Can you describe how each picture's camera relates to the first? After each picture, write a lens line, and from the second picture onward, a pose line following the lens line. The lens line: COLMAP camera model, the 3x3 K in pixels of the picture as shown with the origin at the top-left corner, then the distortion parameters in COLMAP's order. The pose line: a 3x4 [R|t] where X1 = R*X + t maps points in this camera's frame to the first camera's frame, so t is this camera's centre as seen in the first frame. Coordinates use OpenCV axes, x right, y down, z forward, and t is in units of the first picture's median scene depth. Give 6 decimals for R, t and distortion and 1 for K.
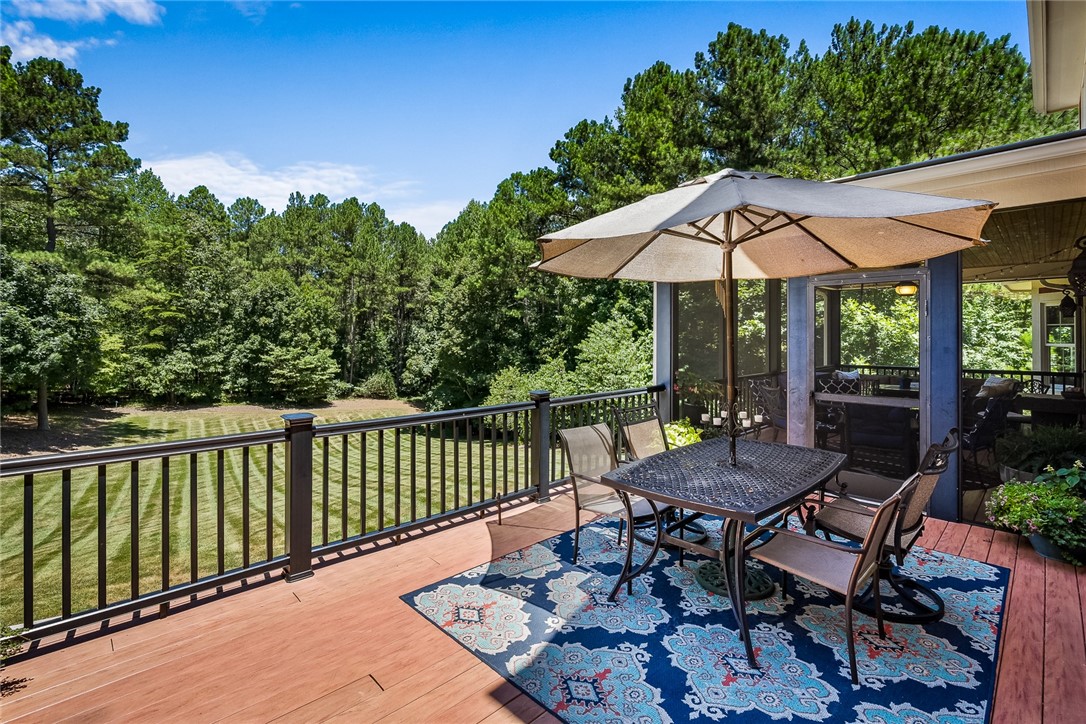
lens RADIAL K [[507.2, 0, 530.6], [0, 507.2, 341.7], [0, 0, 1]] dist [-0.000606, -0.000465]
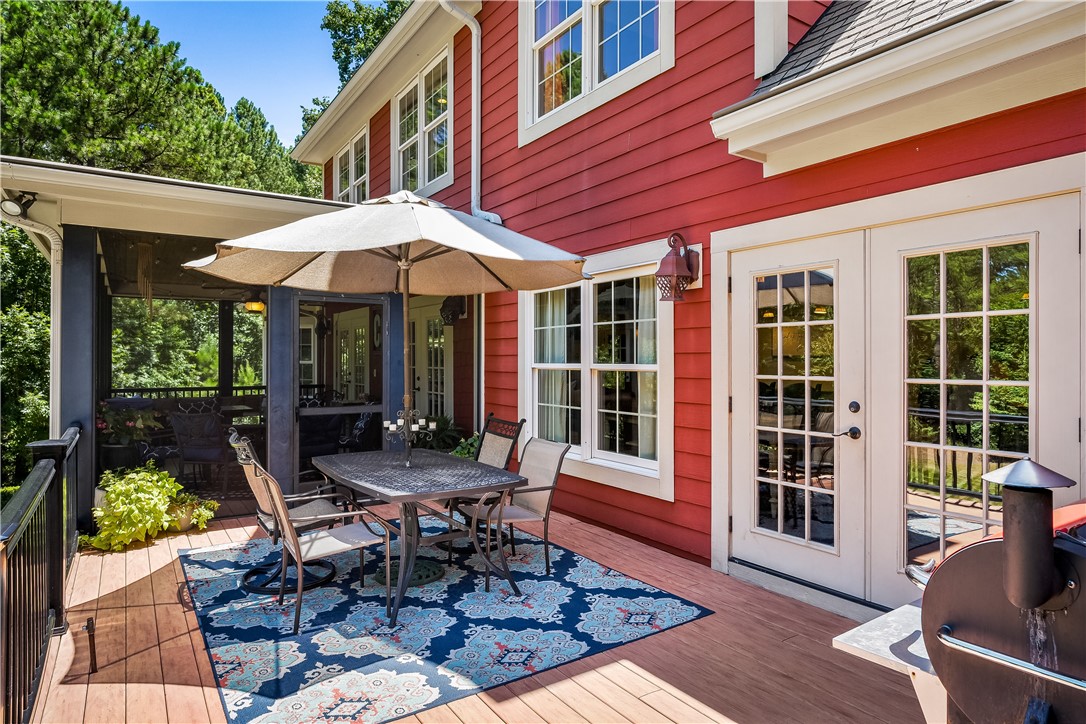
lens RADIAL K [[625.3, 0, 543.0], [0, 625.3, 362.0], [0, 0, 1]] dist [0.000574, 0.000372]
pose [[0.173135, -0.008963, 0.984857, -0.958558], [-0.000458, 0.999958, 0.009181, -0.012078], [-0.984898, -0.002040, 0.173124, 0.496323]]
